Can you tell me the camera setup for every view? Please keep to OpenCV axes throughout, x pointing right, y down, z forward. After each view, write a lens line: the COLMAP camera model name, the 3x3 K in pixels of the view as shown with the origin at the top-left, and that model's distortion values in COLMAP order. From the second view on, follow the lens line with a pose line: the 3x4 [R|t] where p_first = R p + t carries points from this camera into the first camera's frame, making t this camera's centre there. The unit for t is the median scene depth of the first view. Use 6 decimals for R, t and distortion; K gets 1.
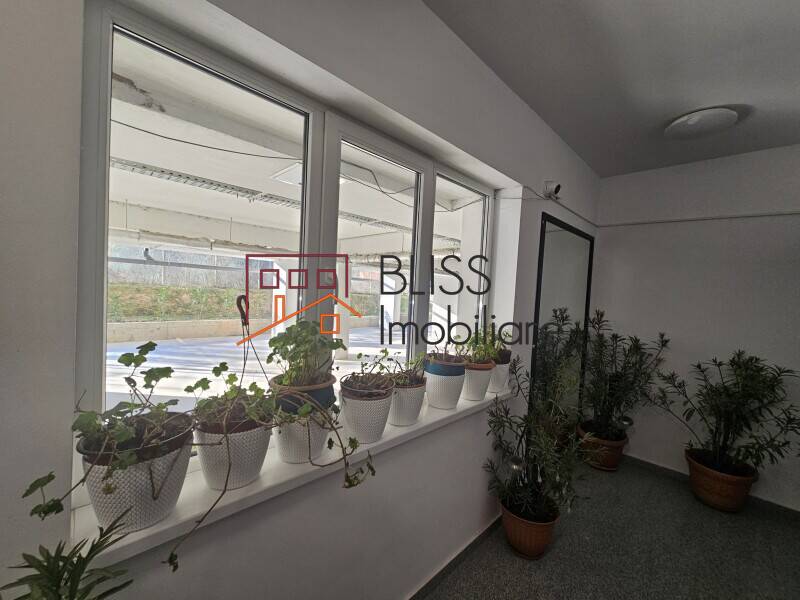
lens RADIAL K [[324.2, 0, 400.0], [0, 324.2, 300.0], [0, 0, 1]] dist [0.000319, 0.000035]
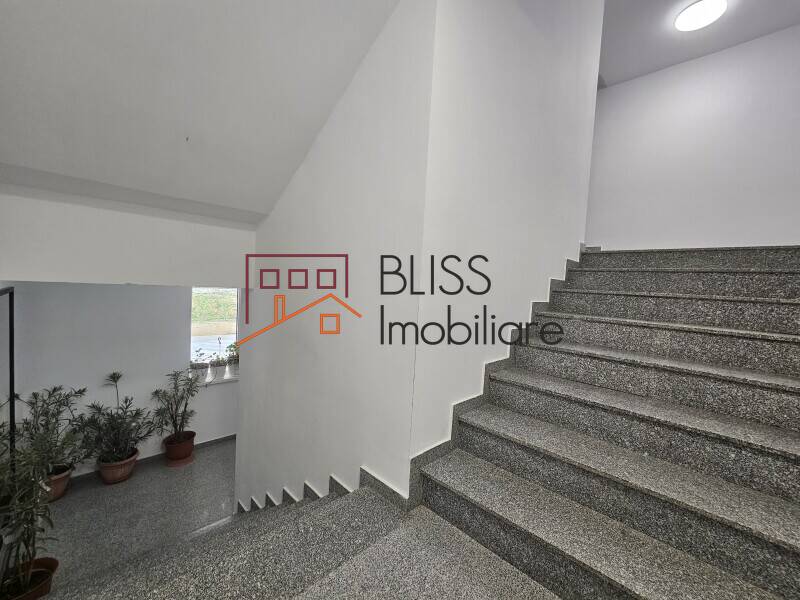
lens RADIAL K [[324.2, 0, 400.0], [0, 324.2, 300.0], [0, 0, 1]] dist [0.000319, 0.000035]
pose [[0.999999, -0.000383, -0.001108, 2.122486], [0.000385, 0.999999, 0.001217, -0.562025], [0.001107, -0.001218, 0.999999, -3.671657]]
